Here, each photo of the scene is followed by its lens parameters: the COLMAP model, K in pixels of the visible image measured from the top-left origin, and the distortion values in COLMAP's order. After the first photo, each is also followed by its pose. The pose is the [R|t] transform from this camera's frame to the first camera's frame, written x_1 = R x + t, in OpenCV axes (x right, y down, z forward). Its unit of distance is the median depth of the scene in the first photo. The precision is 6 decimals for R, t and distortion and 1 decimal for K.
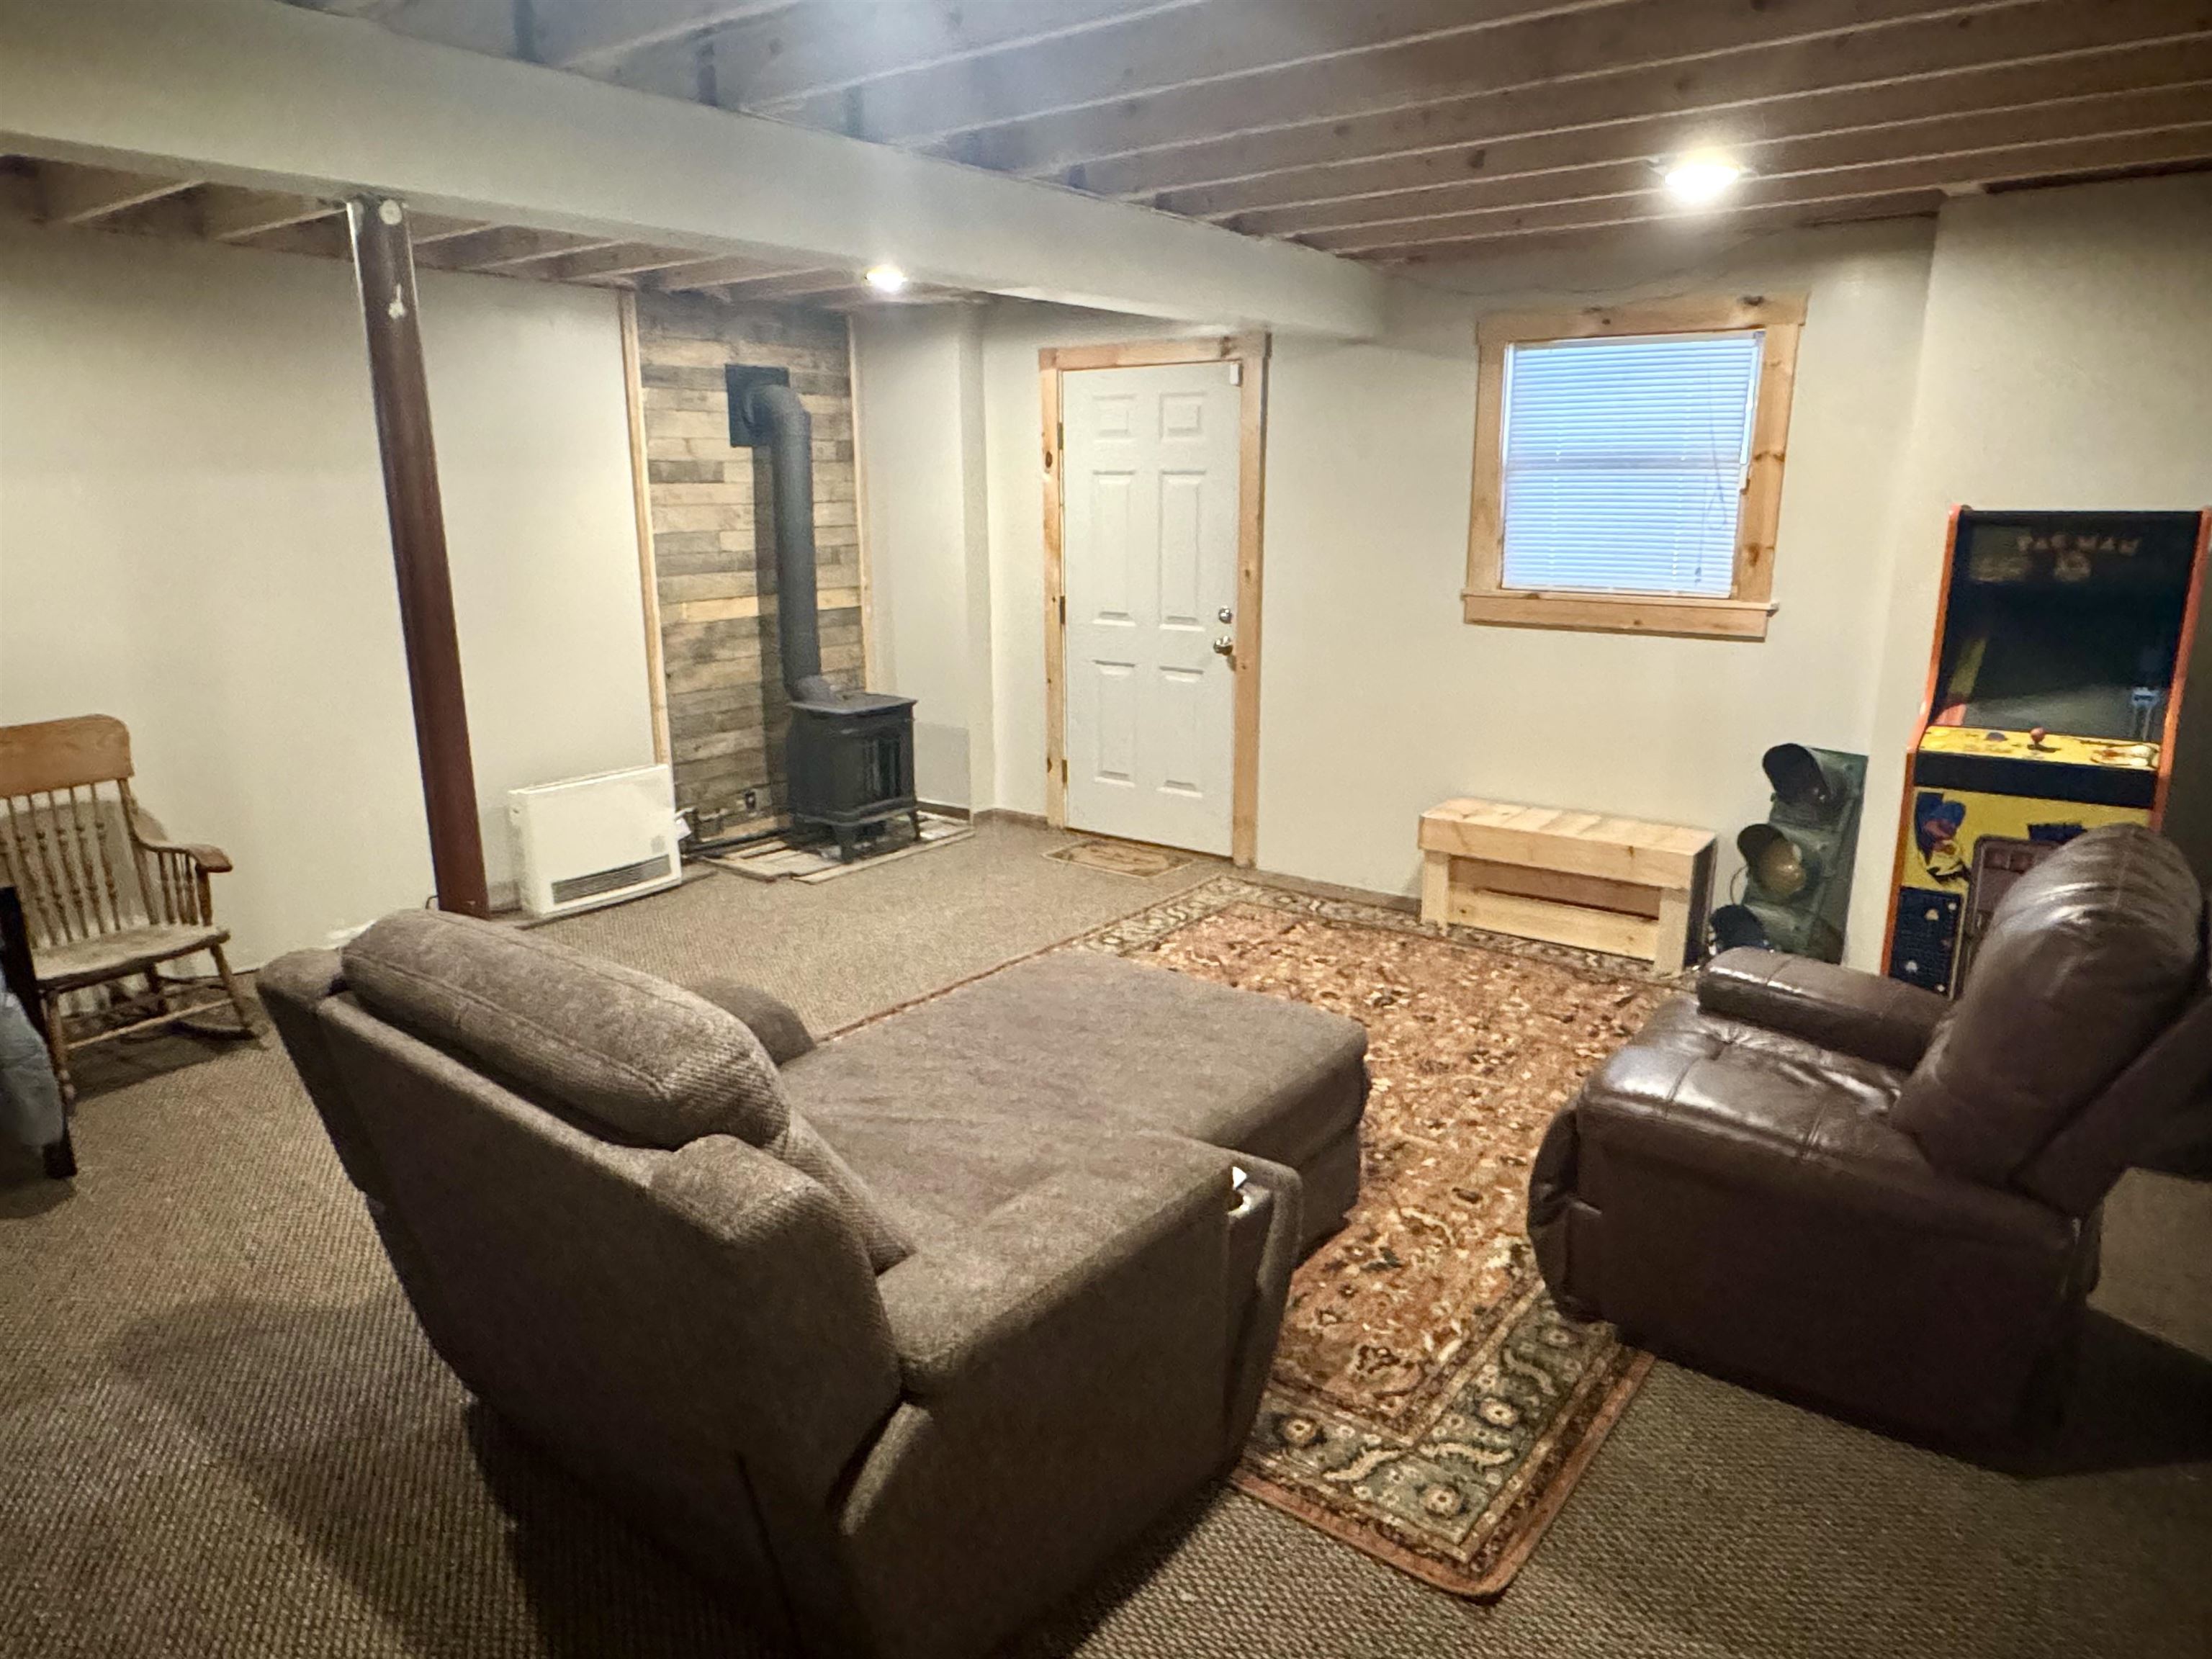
lens RADIAL K [[1402.6, 0, 1104.5], [0, 1402.6, 827.8], [0, 0, 1]] dist [0.002573, 0.002526]
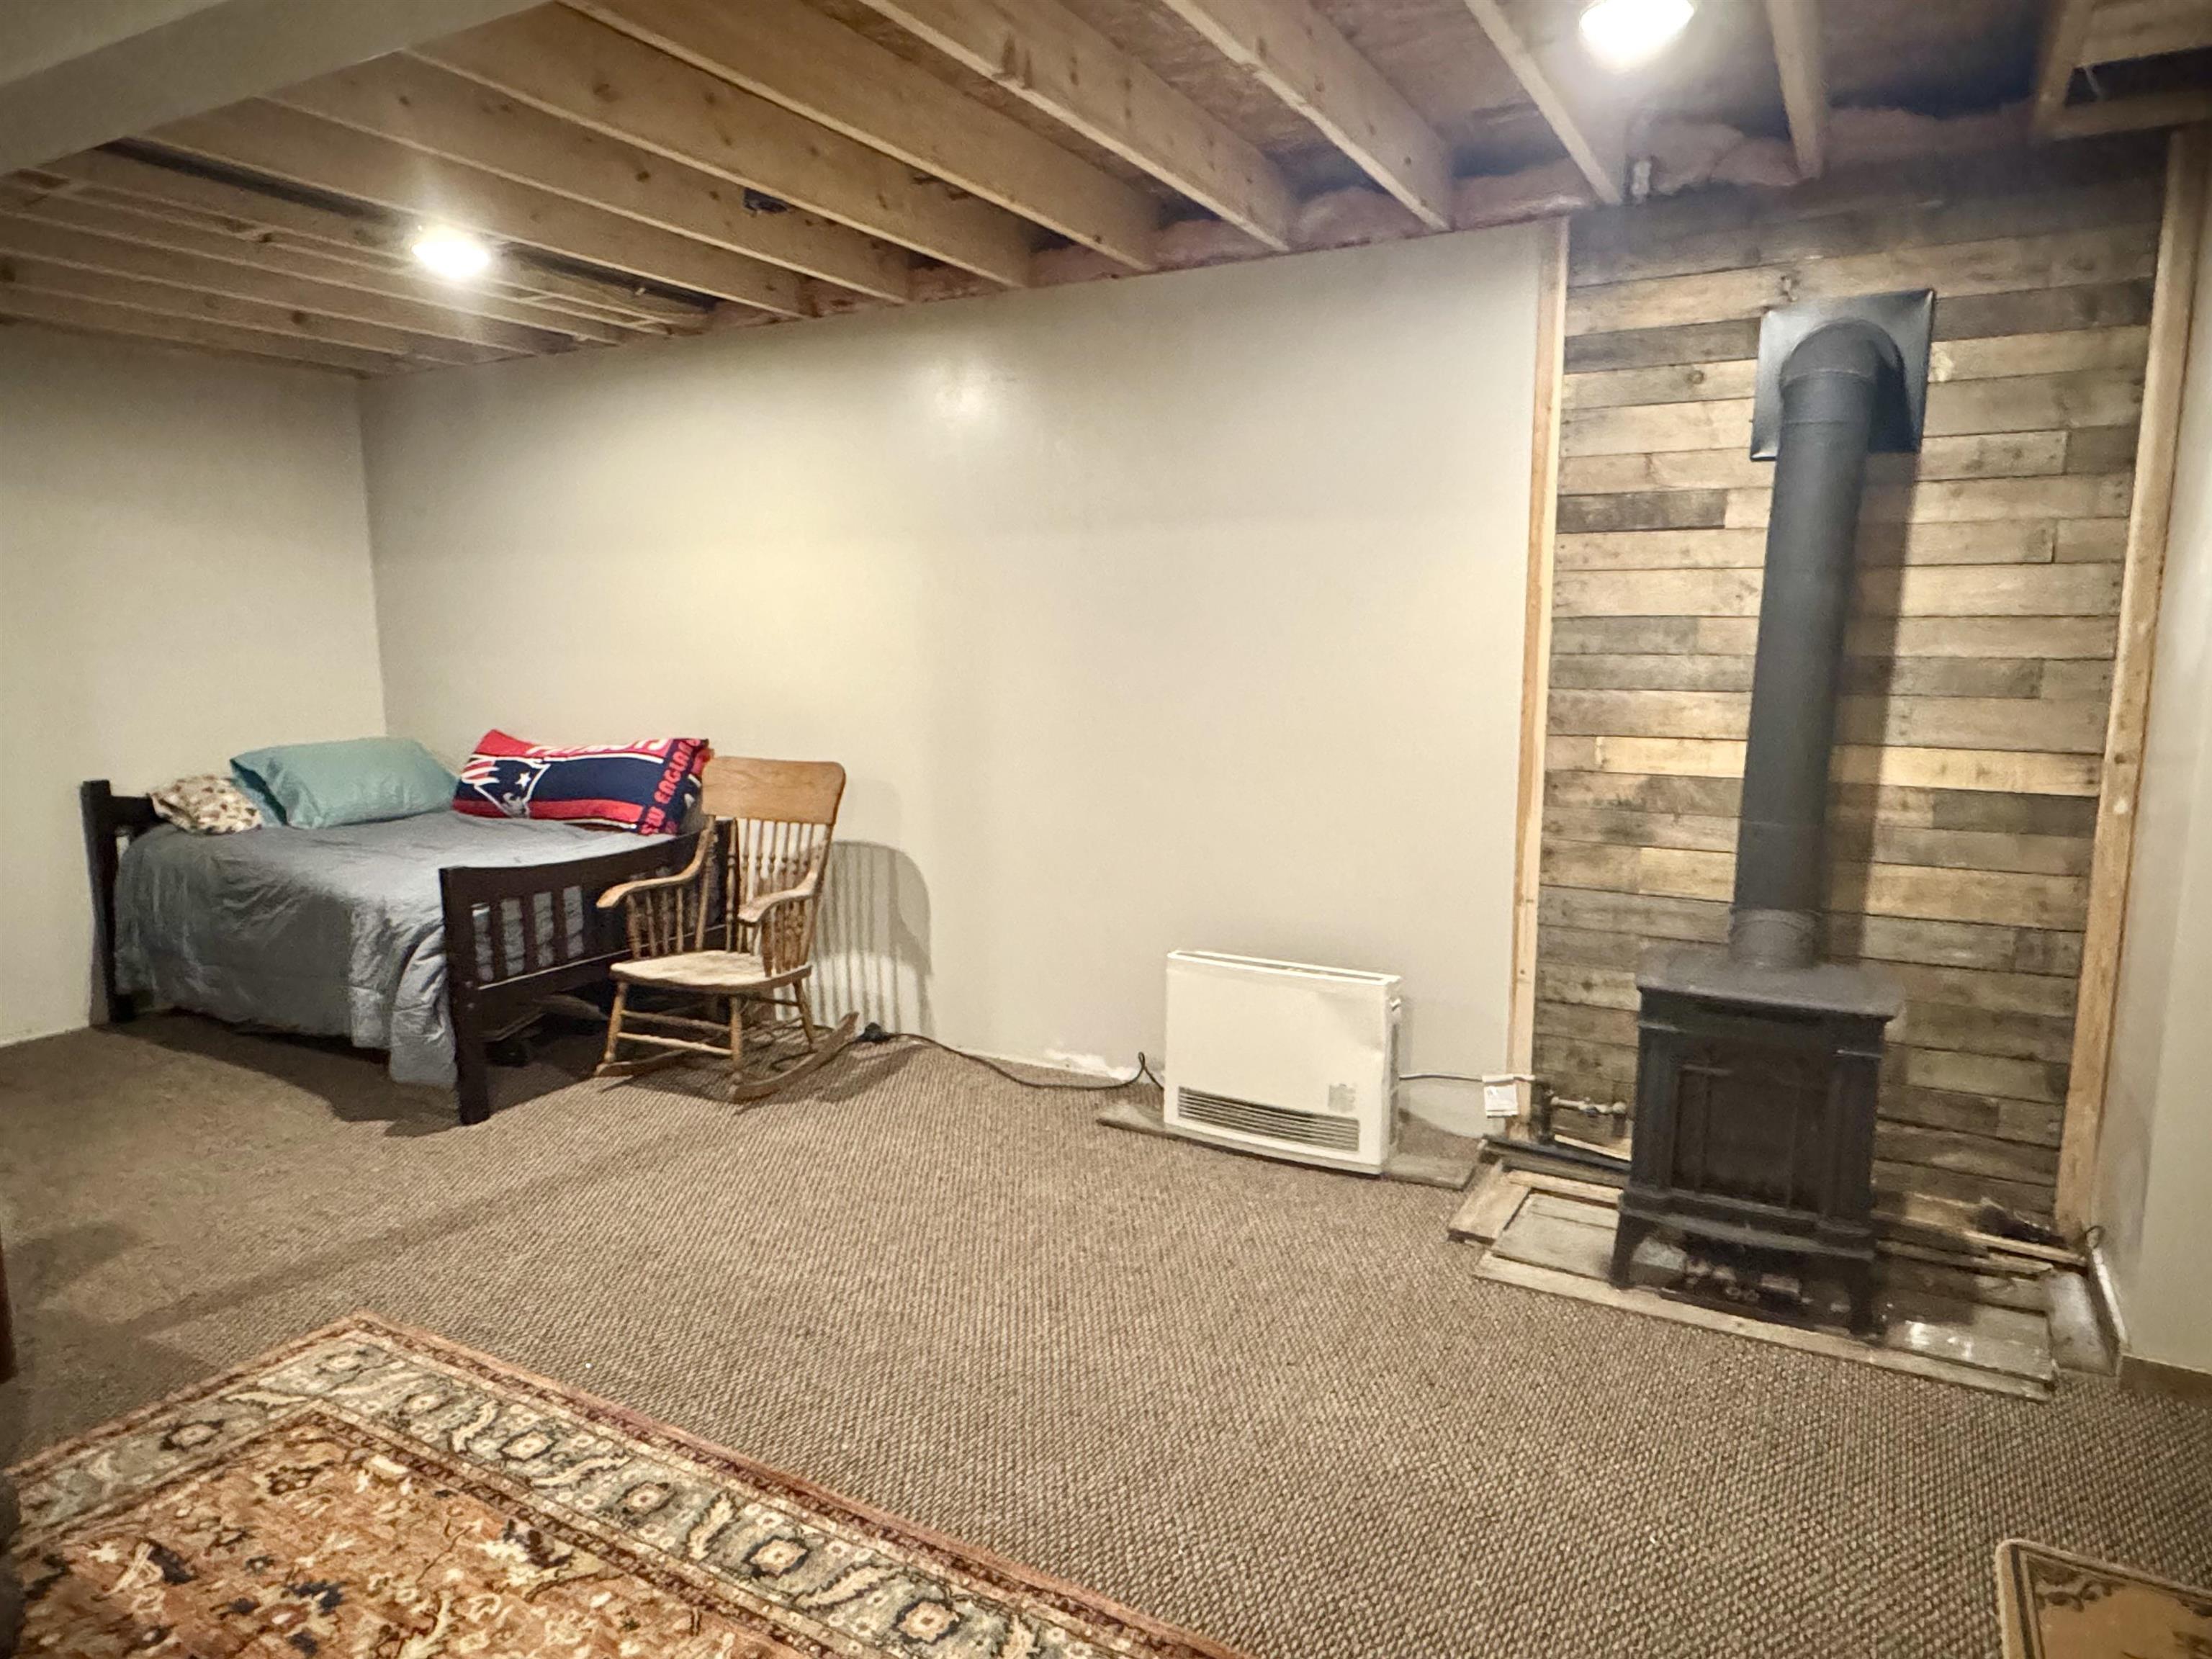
lens RADIAL K [[1402.6, 0, 1101.5], [0, 1402.6, 834.2], [0, 0, 1]] dist [0.002573, 0.002526]
pose [[0.143556, 0.160714, -0.976505, 0.242955], [-0.238504, 0.963260, 0.123472, -0.142642], [0.960472, 0.215176, 0.176613, 0.701770]]
